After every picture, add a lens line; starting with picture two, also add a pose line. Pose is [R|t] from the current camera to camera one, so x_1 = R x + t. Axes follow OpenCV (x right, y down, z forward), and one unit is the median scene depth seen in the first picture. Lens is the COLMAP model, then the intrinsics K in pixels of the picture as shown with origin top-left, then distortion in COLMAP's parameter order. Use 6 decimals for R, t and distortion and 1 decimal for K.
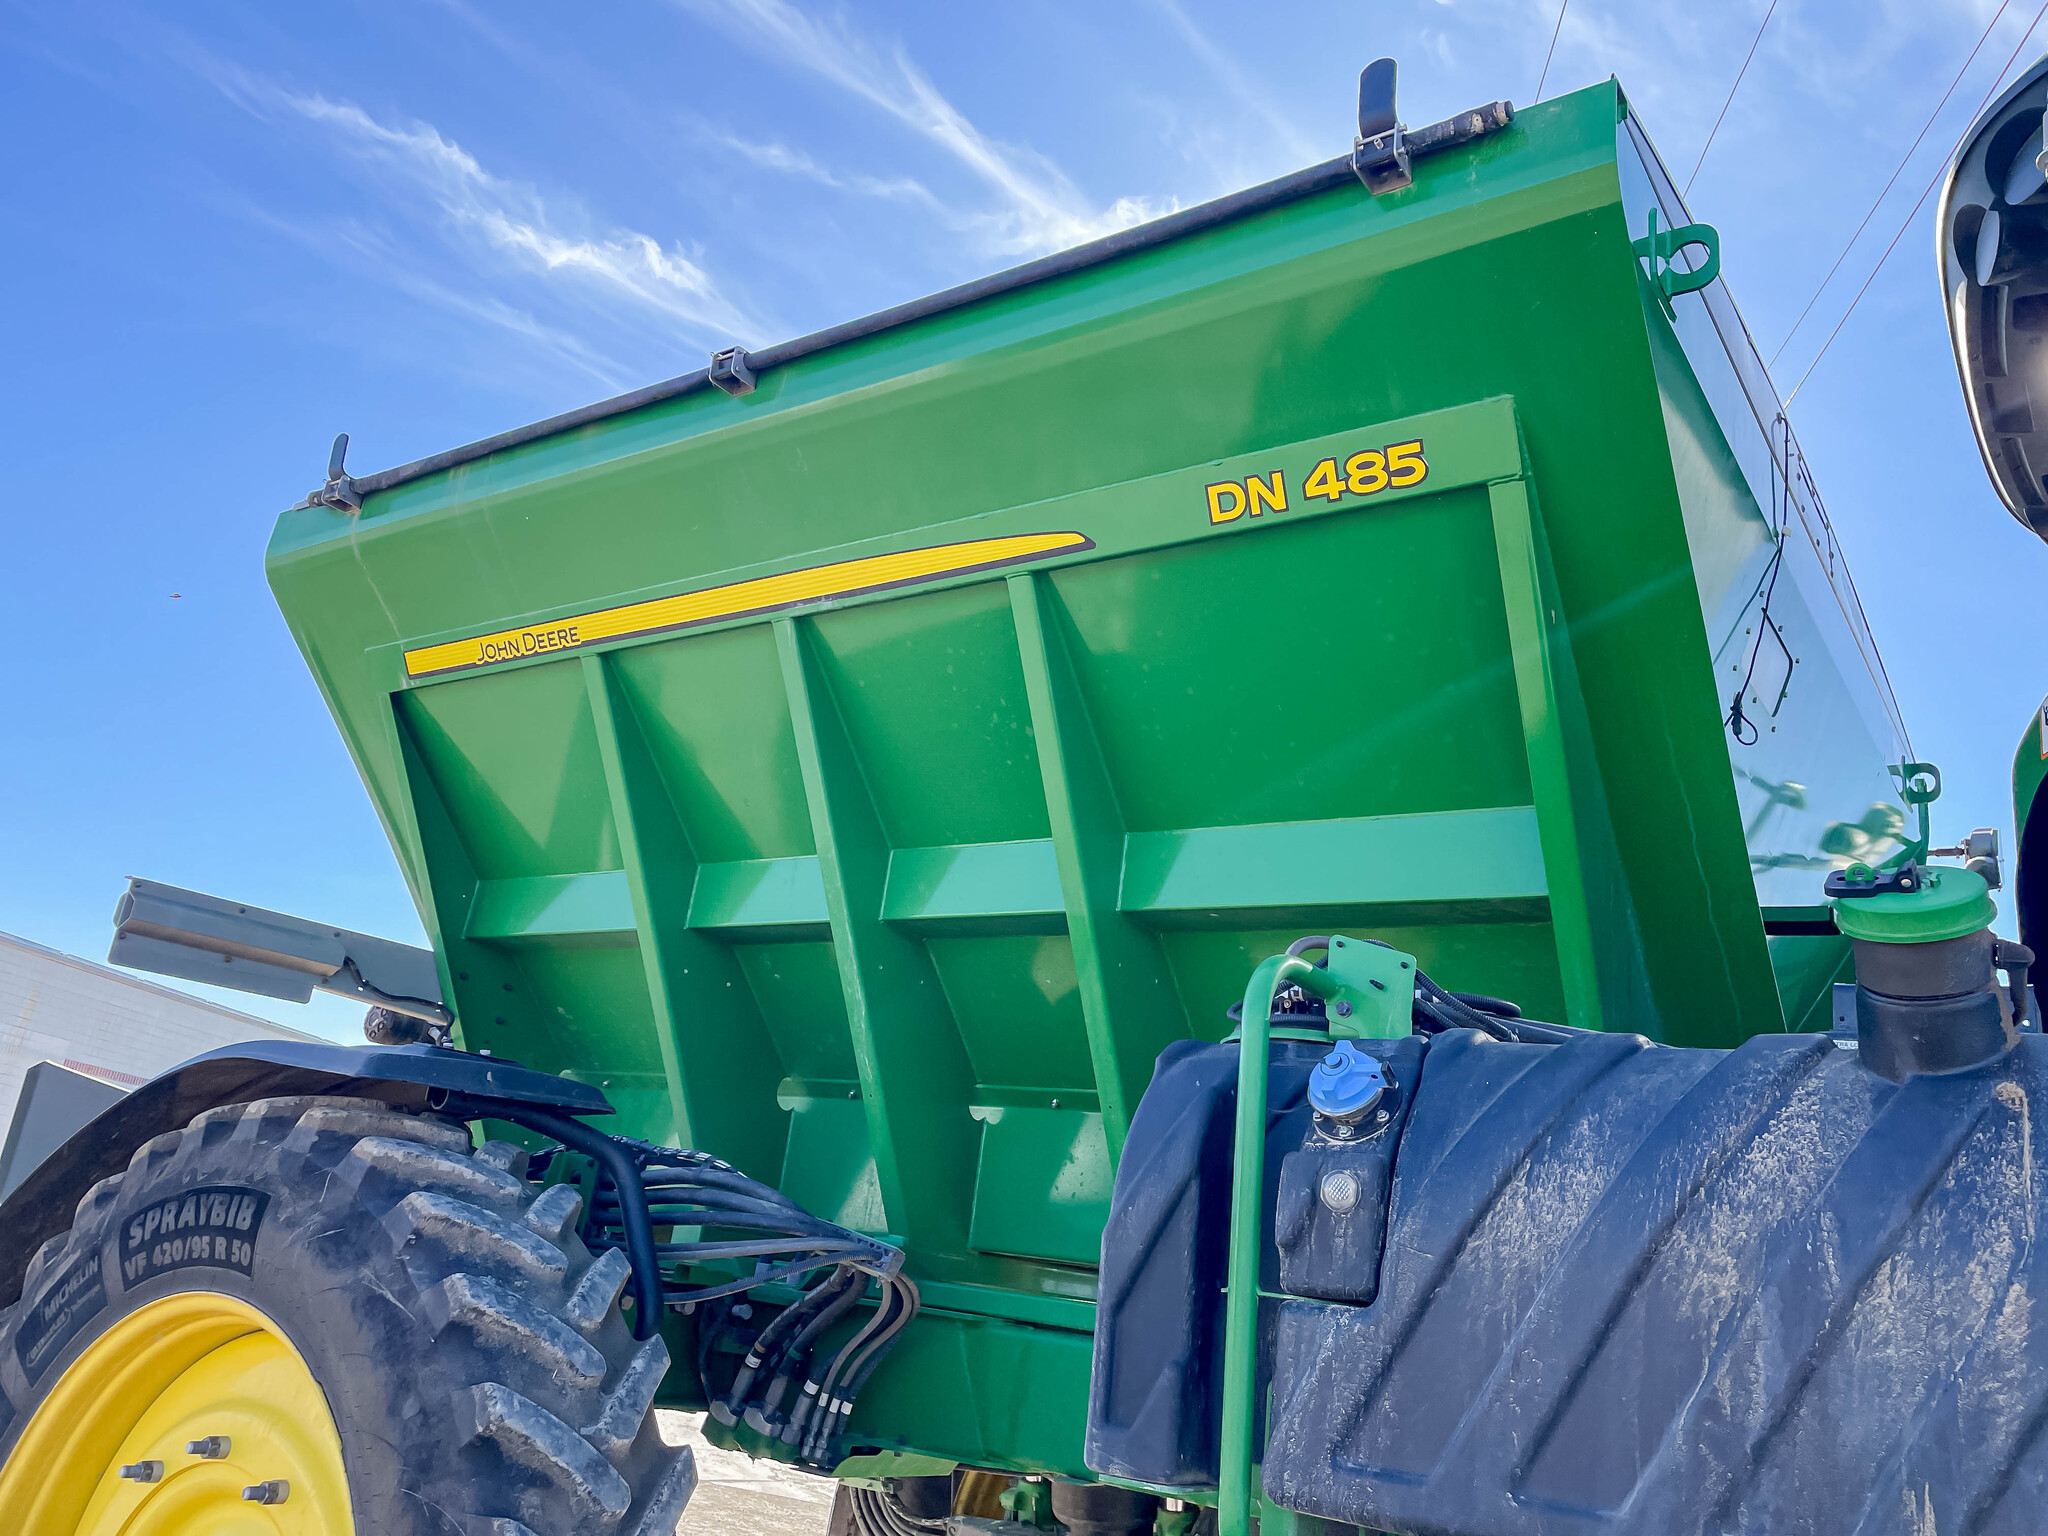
lens RADIAL K [[1492.1, 0, 1016.5], [0, 1492.1, 768.0], [0, 0, 1]] dist [0.067827, -0.102871]
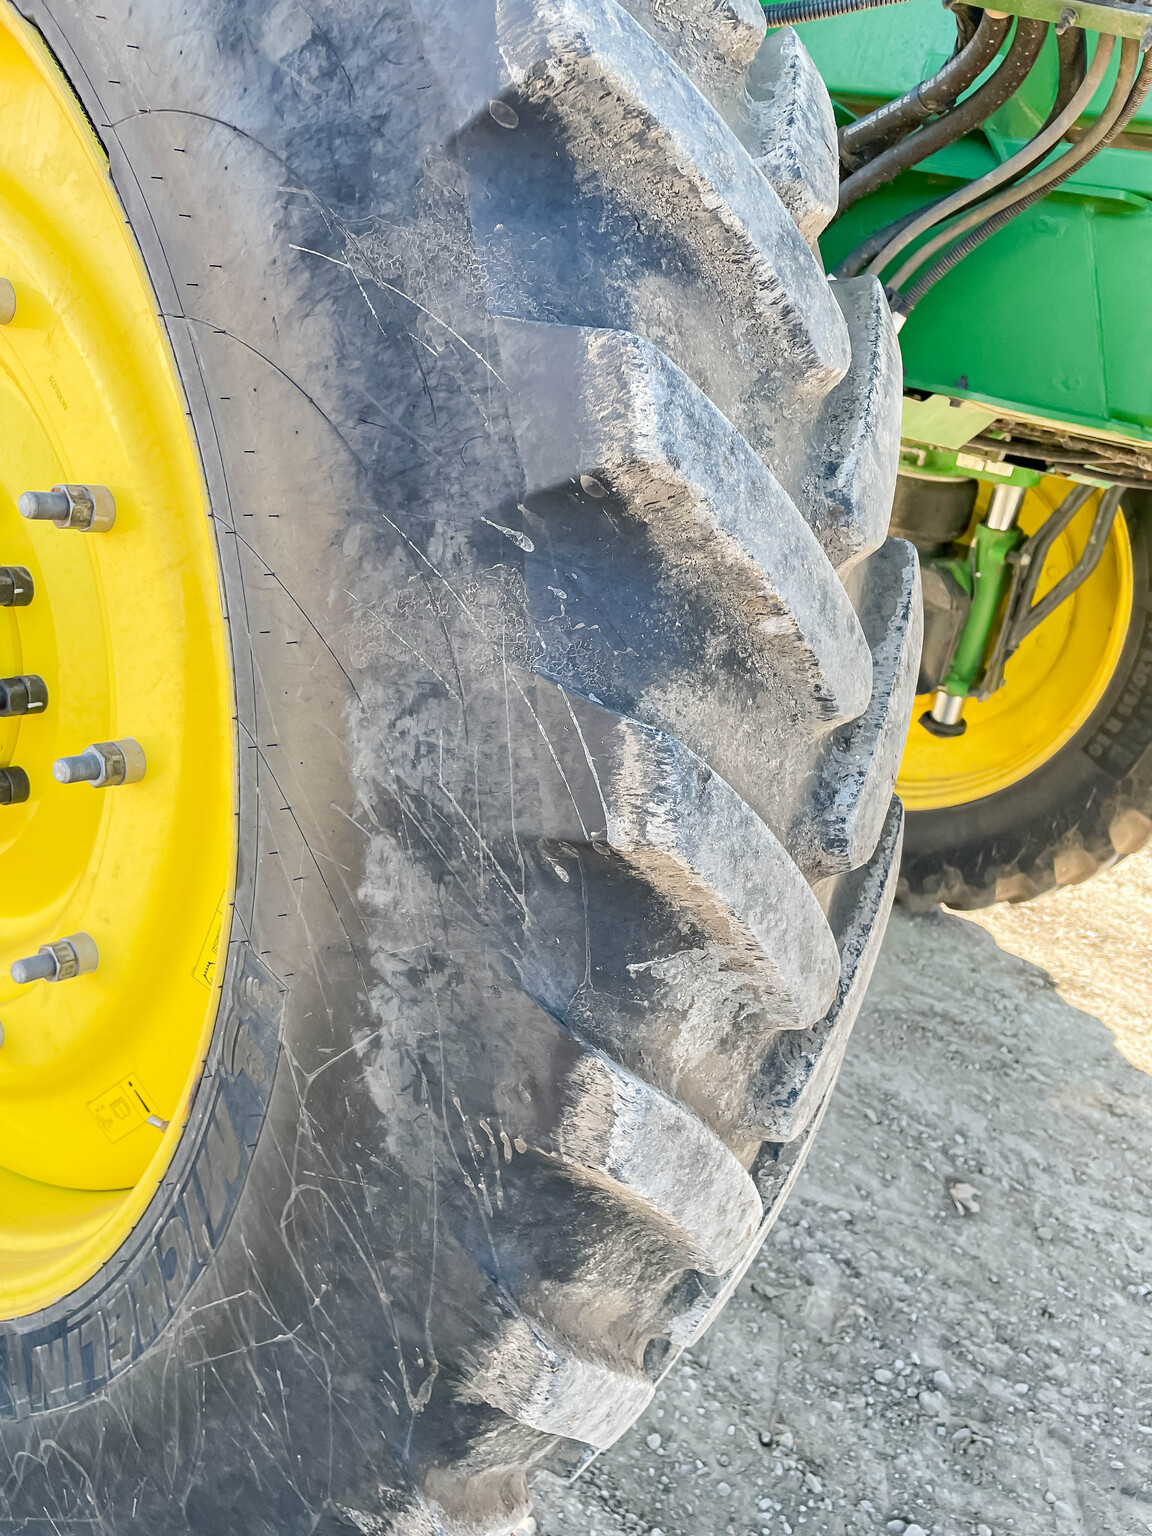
lens RADIAL K [[1119.1, 0, 576.0], [0, 1119.1, 768.0], [0, 0, 1]] dist [0.067827, -0.102871]
pose [[0.994687, 0.100000, 0.024450, -0.326818], [-0.093366, 0.776279, 0.623437, 0.392508], [0.043364, -0.622408, 0.781491, 0.694797]]
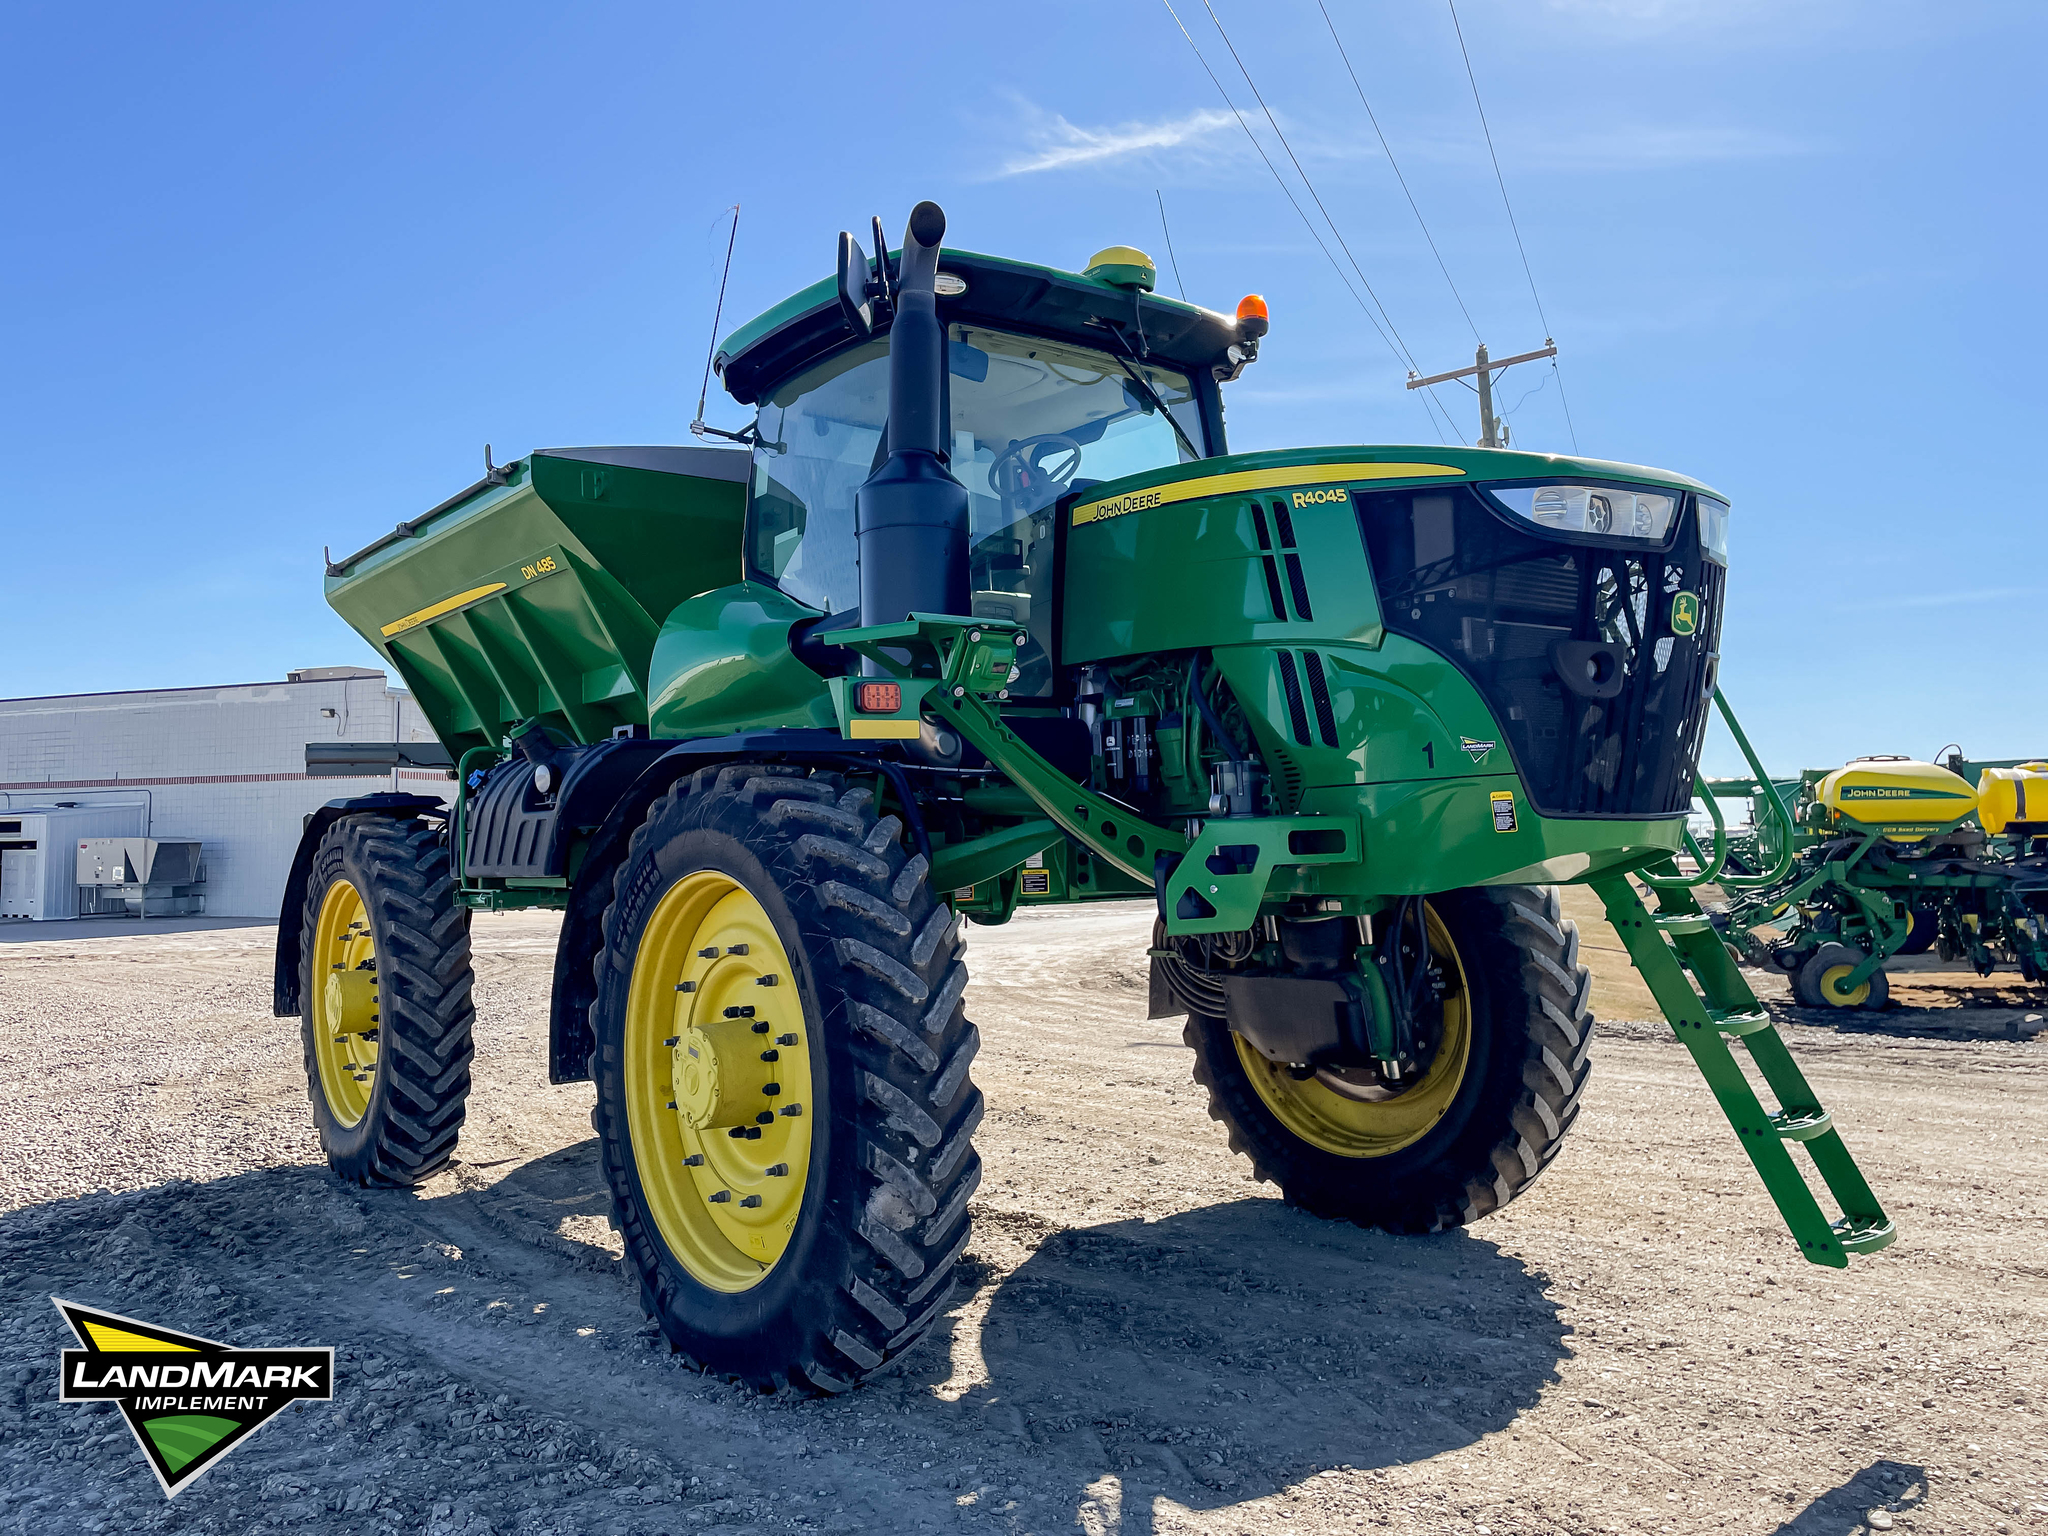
lens RADIAL K [[1492.1, 0, 1016.5], [0, 1492.1, 768.0], [0, 0, 1]] dist [0.067827, -0.102871]
pose [[0.938011, -0.161511, -0.306674, 2.126362], [0.240369, 0.940583, 0.239846, -0.338460], [0.249715, -0.298694, 0.921100, -1.757294]]
